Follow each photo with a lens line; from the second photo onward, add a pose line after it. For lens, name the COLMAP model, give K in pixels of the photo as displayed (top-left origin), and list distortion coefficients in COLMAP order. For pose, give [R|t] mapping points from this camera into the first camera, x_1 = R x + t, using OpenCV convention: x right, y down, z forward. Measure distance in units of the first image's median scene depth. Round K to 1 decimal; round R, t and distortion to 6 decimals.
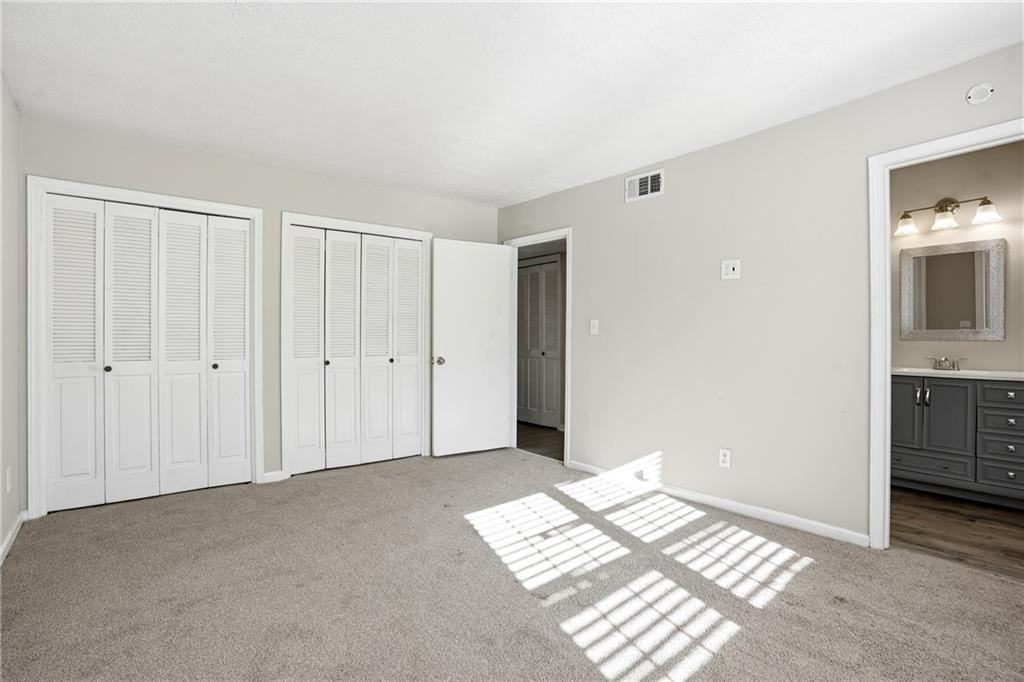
lens RADIAL K [[505.2, 0, 508.9], [0, 505.2, 340.6], [0, 0, 1]] dist [-0.078762, 0.038868]
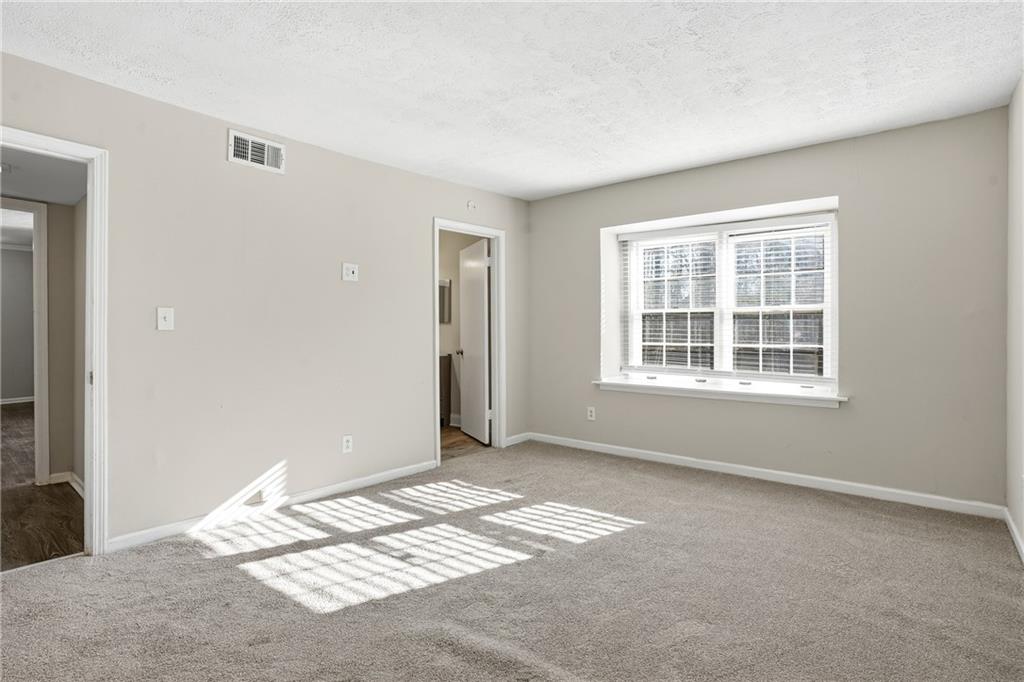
lens RADIAL K [[514.6, 0, 504.6], [0, 514.6, 339.5], [0, 0, 1]] dist [-0.081870, 0.041276]
pose [[-0.178484, -0.009486, 0.983897, -0.846919], [0.012087, 0.999857, 0.011833, -0.002086], [-0.983869, 0.014005, -0.178344, 0.996118]]
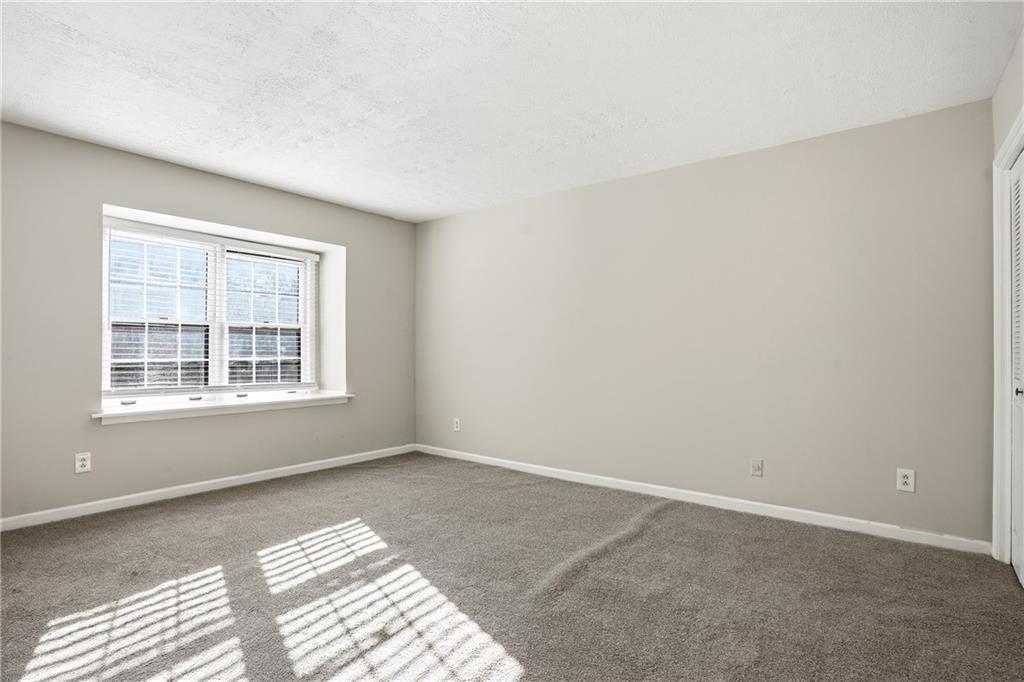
lens RADIAL K [[505.2, 0, 508.9], [0, 505.2, 340.6], [0, 0, 1]] dist [-0.078762, 0.038868]
pose [[-0.974000, -0.002805, -0.226529, 0.058117], [-0.002327, 0.999994, -0.002380, -0.014637], [0.226534, -0.001791, -0.974002, 1.725988]]
